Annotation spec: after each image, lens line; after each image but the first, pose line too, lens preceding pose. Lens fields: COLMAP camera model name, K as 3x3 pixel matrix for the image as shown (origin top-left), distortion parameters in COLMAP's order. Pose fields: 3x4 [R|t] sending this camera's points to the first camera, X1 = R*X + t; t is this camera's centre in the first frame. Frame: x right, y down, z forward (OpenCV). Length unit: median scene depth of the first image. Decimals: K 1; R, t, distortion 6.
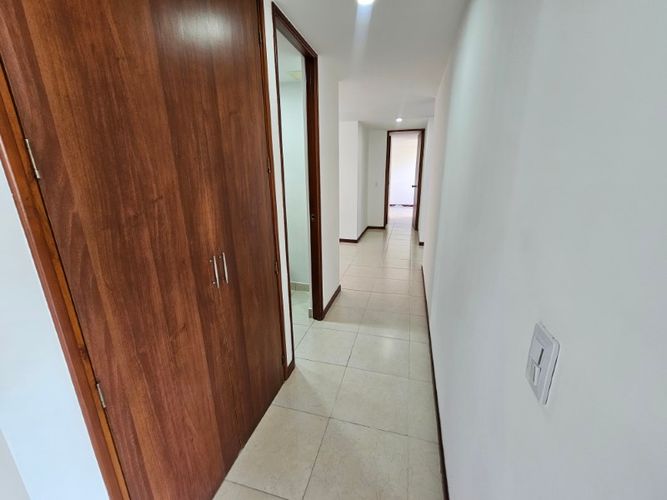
lens RADIAL K [[273.3, 0, 334.8], [0, 273.3, 248.1], [0, 0, 1]] dist [0.002291, 0.000655]
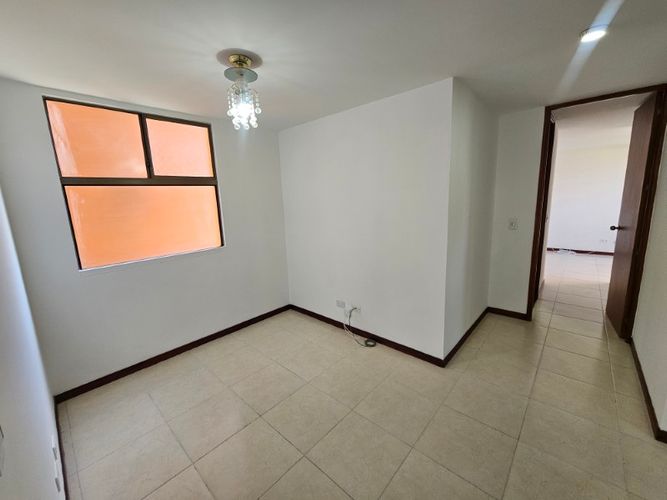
lens RADIAL K [[273.3, 0, 333.4], [0, 273.3, 250.2], [0, 0, 1]] dist [0.002291, 0.000655]
pose [[0.891285, 0.054631, -0.450141, 0.088587], [-0.093450, 0.993536, -0.064453, -0.124338], [0.443710, 0.099511, 0.890629, 0.428114]]
